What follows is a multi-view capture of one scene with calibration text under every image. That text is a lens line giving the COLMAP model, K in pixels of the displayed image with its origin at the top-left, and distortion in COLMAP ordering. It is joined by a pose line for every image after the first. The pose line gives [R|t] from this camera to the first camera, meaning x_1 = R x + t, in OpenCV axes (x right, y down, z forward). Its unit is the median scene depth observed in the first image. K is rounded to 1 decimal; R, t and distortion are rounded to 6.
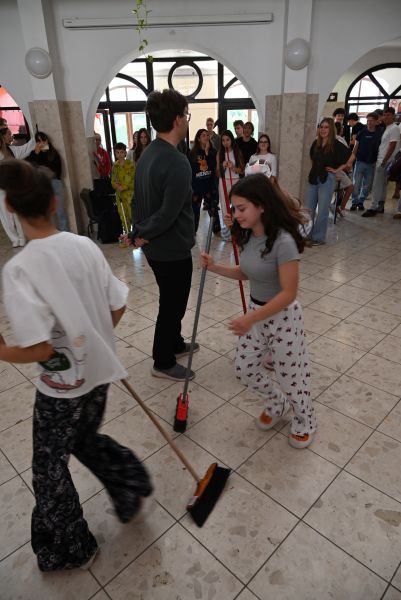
lens RADIAL K [[395.0, 0, 200.5], [0, 395.0, 300.0], [0, 0, 1]] dist [0.002191, -0.000292]
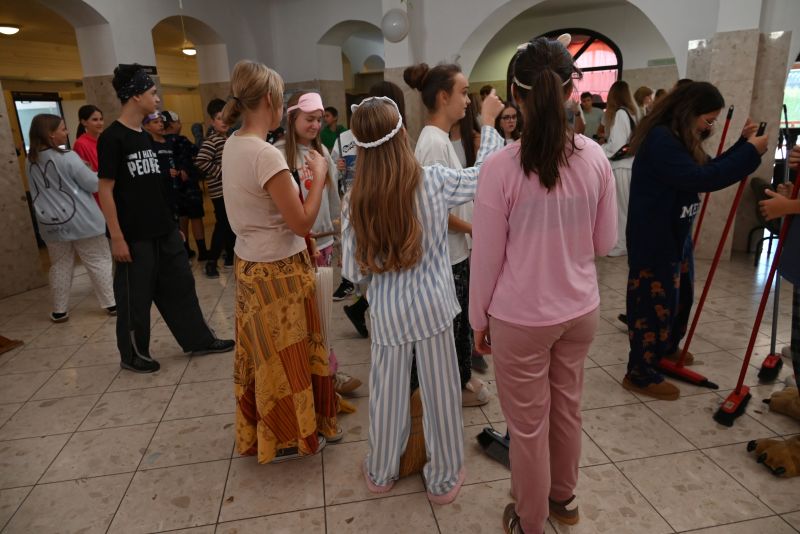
lens RADIAL K [[526.7, 0, 400.0], [0, 526.7, 267.0], [0, 0, 1]] dist [0.002191, -0.000292]
pose [[0.814897, 0.145034, -0.561167, -0.281576], [-0.212861, 0.975418, -0.057009, -0.000250], [0.539104, 0.165907, 0.825737, 0.110174]]
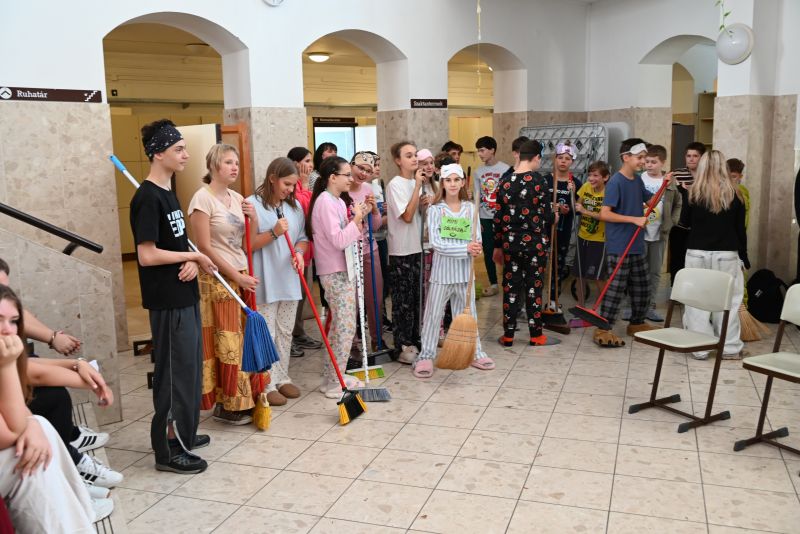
lens RADIAL K [[747.7, 0, 400.0], [0, 747.7, 267.0], [0, 0, 1]] dist [0.010900, 0.006983]
pose [[0.441340, 0.148372, -0.884989, -0.099383], [-0.352865, 0.935478, -0.019135, -0.000472], [0.825049, 0.320727, 0.465219, 0.036302]]
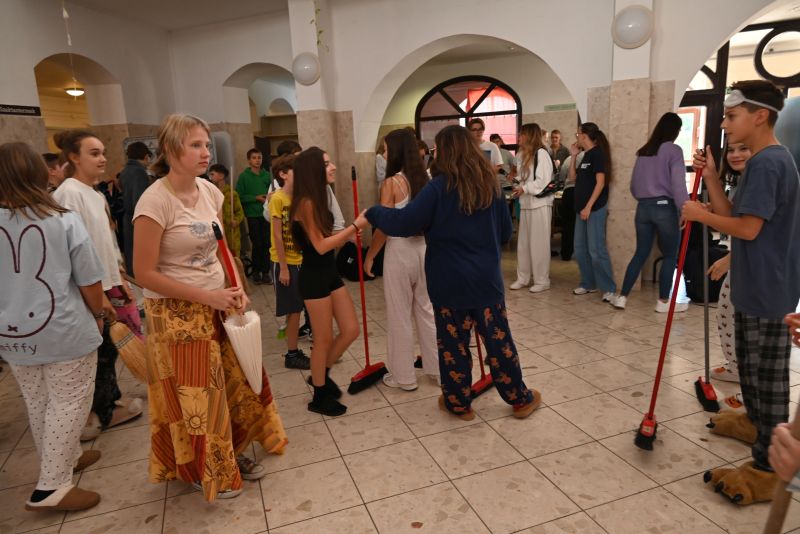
lens RADIAL K [[529.8, 0, 400.0], [0, 529.8, 267.0], [0, 0, 1]] dist [0.005007, -0.001113]
pose [[0.905157, 0.063374, -0.420328, -0.318626], [-0.144211, 0.975962, -0.163404, -0.003148], [0.399868, 0.208522, 0.892538, 0.115881]]
